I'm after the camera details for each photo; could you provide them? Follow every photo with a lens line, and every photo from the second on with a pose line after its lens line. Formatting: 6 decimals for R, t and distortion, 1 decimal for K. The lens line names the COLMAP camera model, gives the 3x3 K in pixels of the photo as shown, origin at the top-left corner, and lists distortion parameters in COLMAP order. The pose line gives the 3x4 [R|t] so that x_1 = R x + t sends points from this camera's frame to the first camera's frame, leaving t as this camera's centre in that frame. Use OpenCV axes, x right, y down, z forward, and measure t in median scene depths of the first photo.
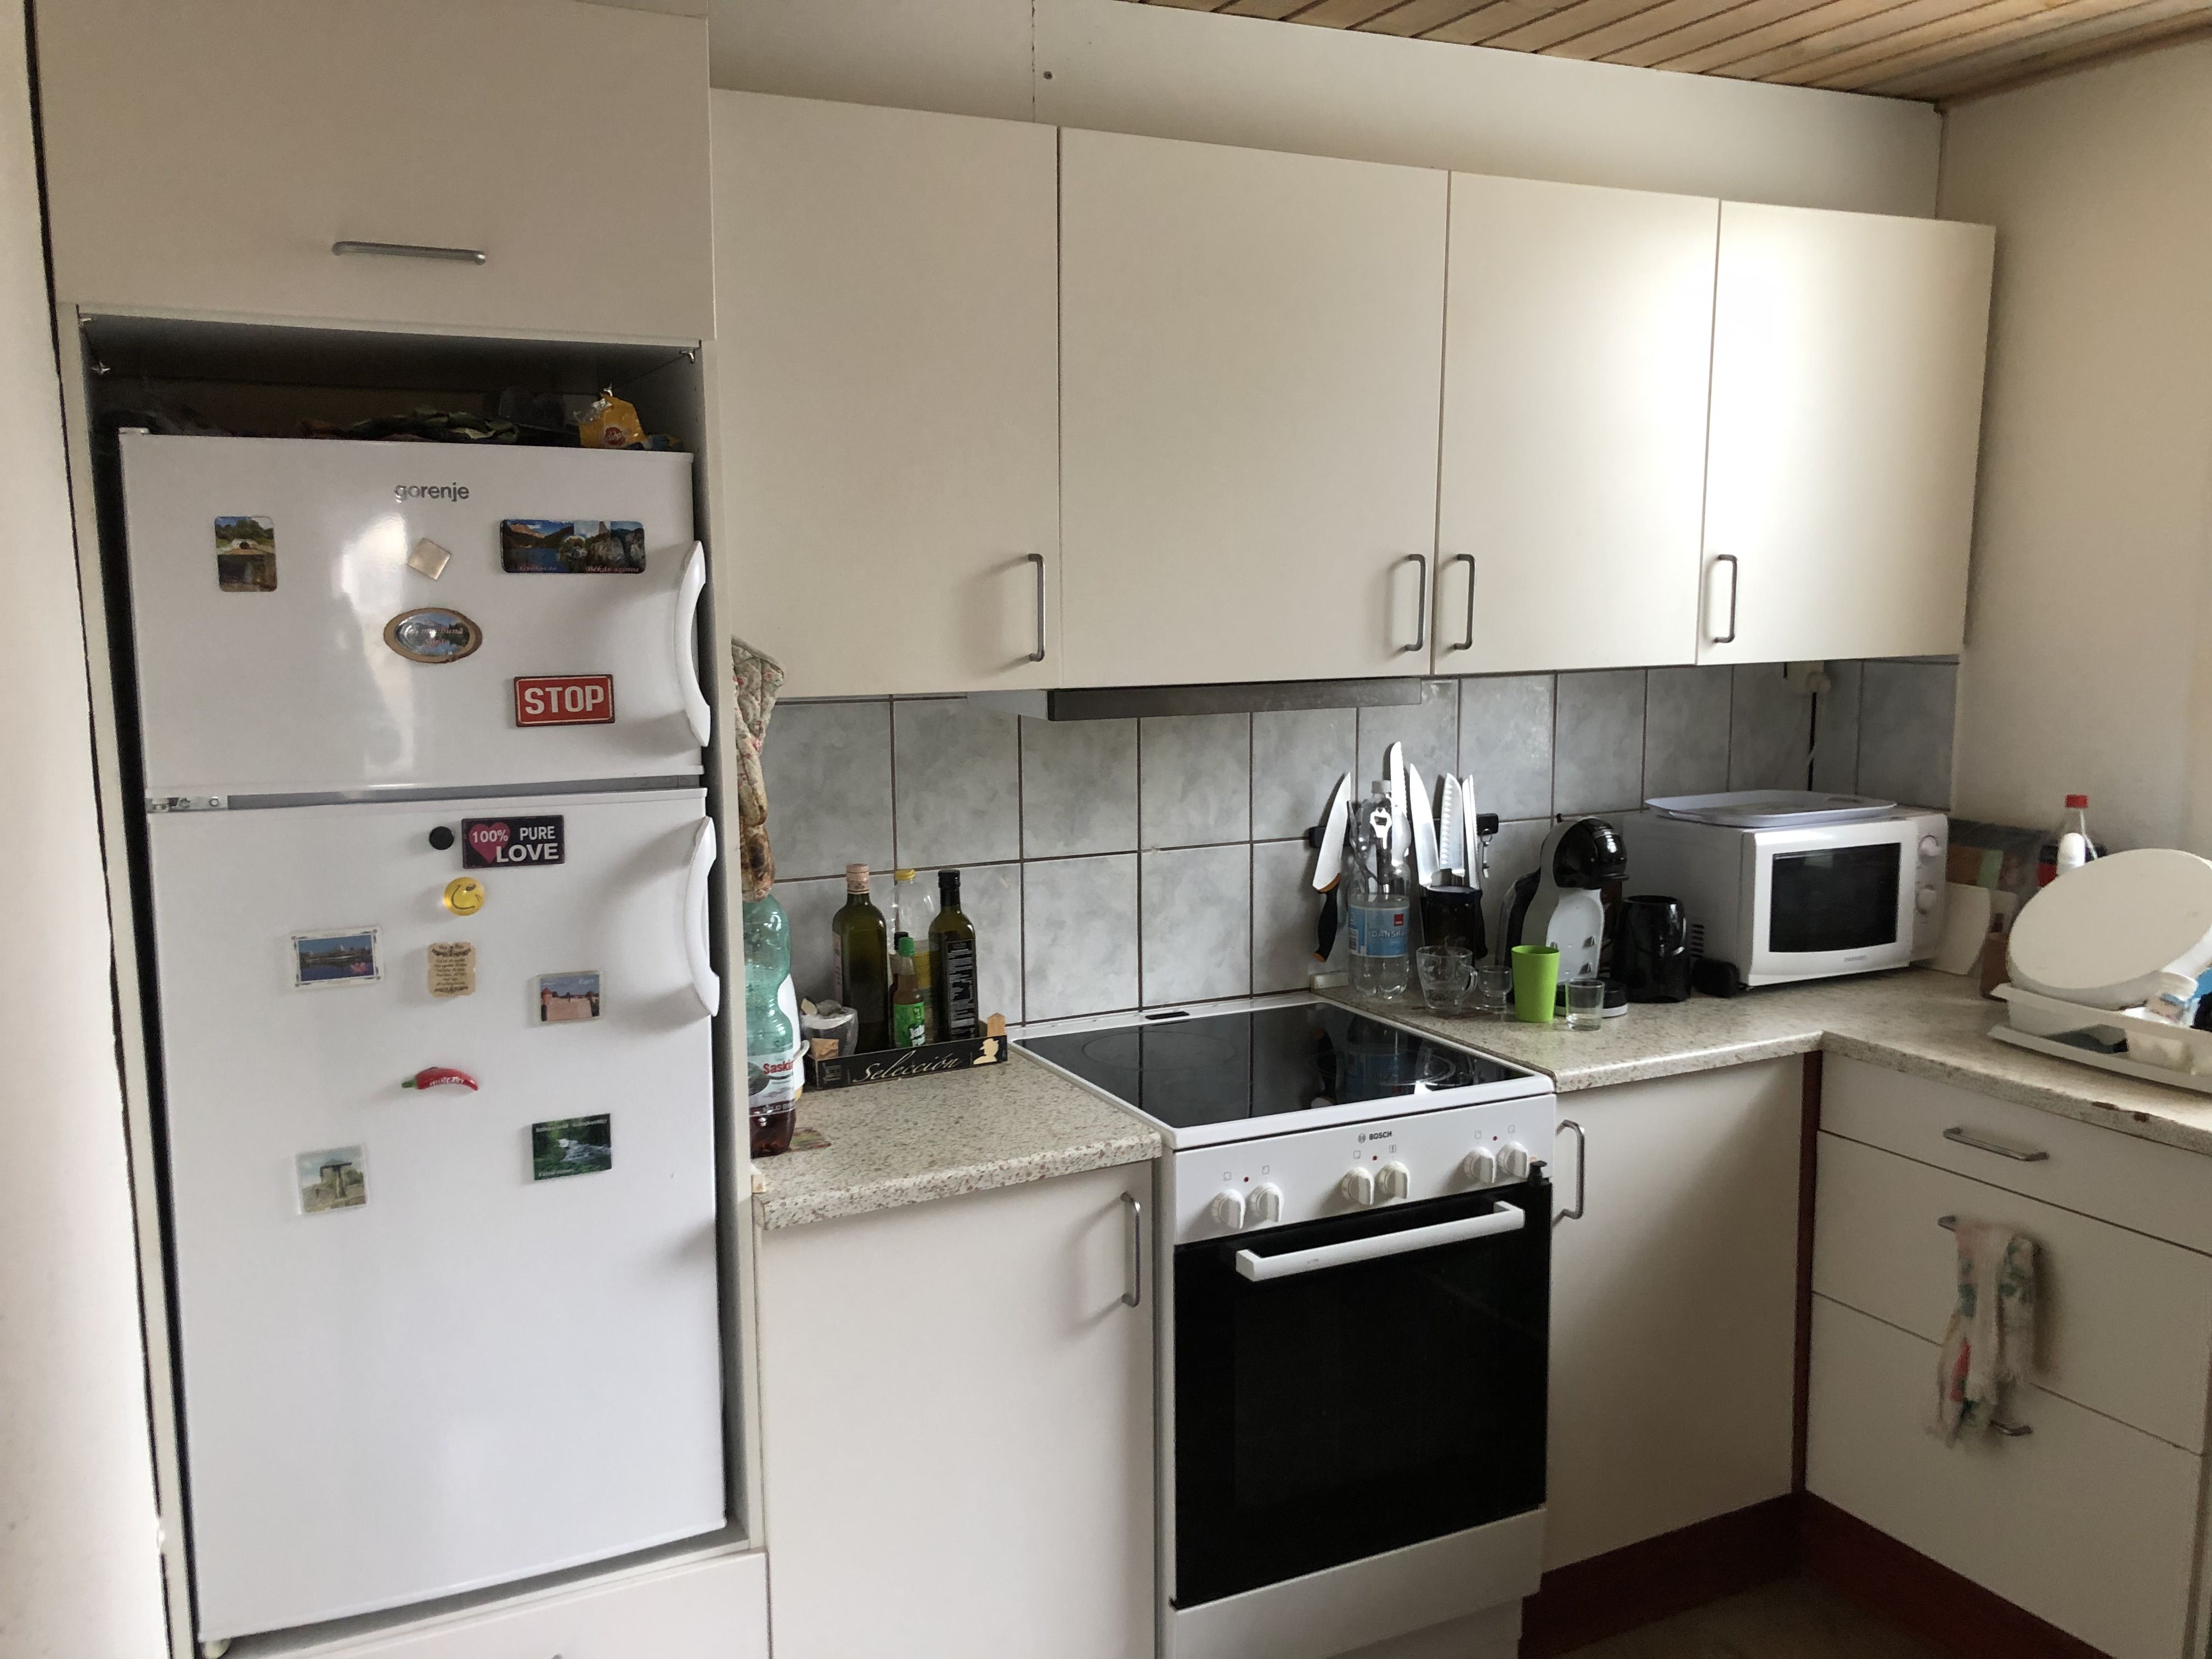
lens RADIAL K [[1905.1, 0, 1106.0], [0, 1905.1, 829.5], [0, 0, 1]] dist [-0.010619, 0.094626]
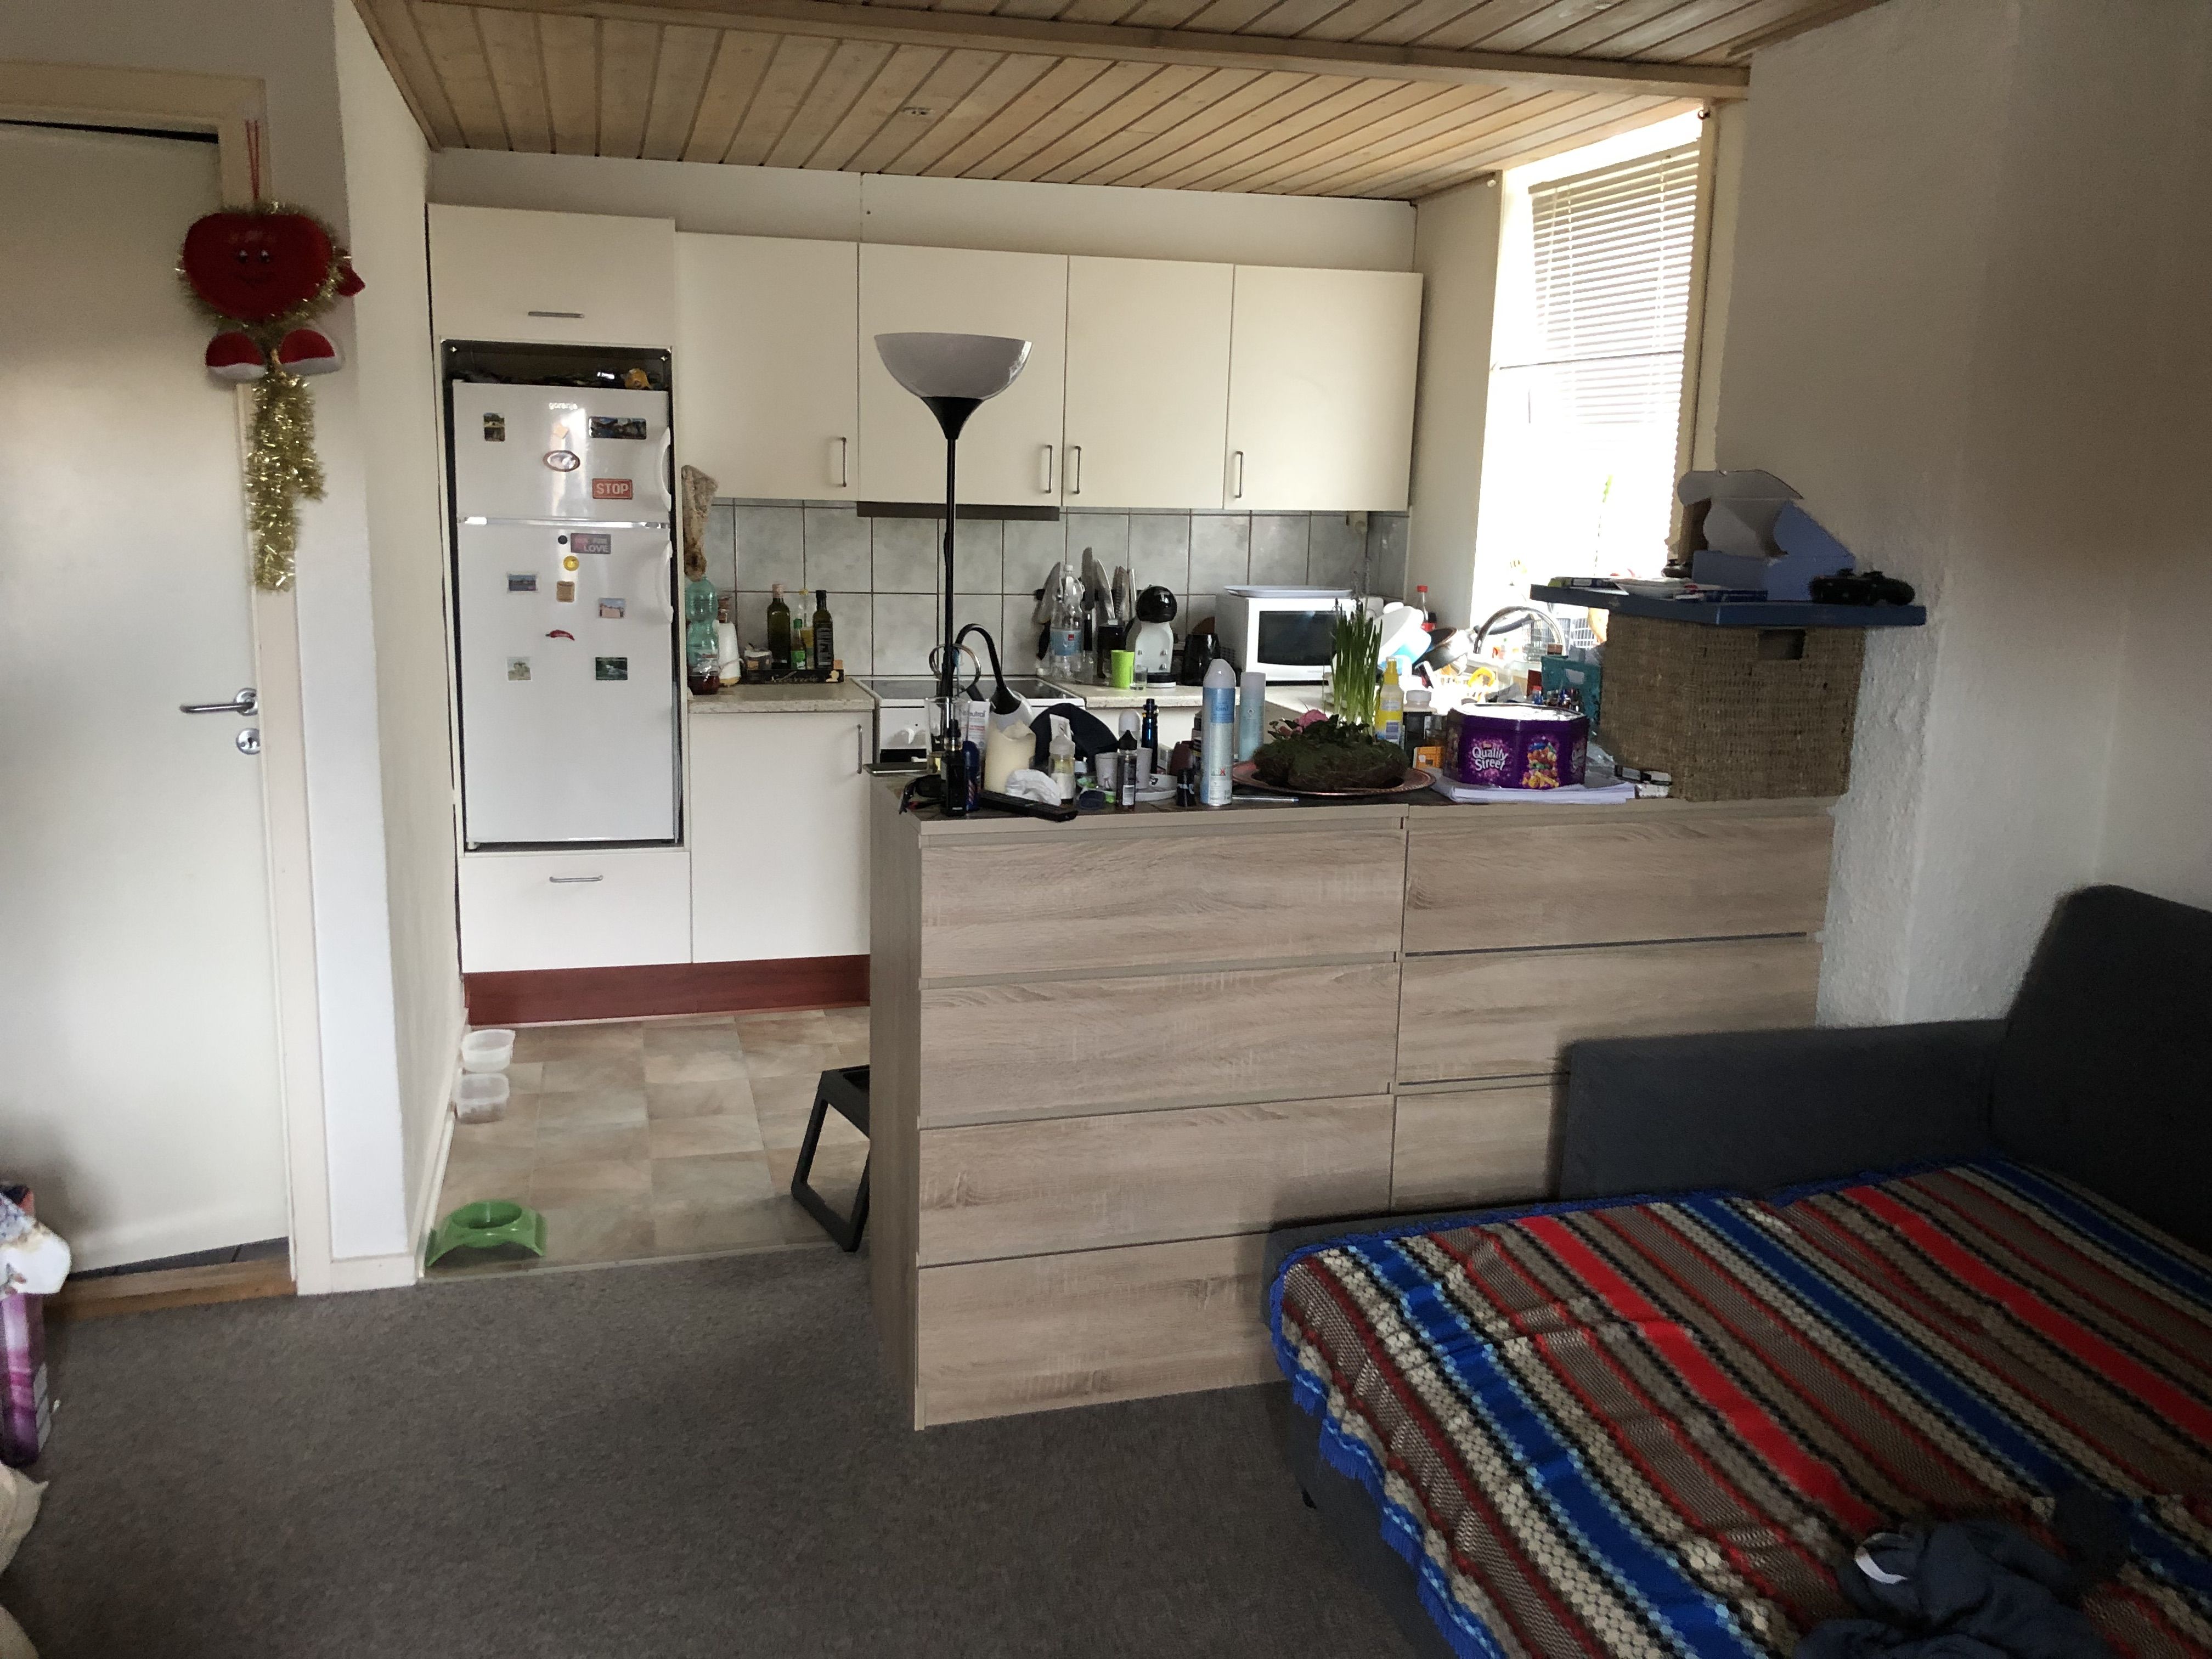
lens RADIAL K [[1905.1, 0, 1106.0], [0, 1905.1, 829.5], [0, 0, 1]] dist [-0.010619, 0.094626]
pose [[0.984168, 0.065075, -0.164858, 0.784396], [-0.056321, 0.996771, 0.057235, 0.195540], [0.168051, -0.047044, 0.984655, -1.365351]]
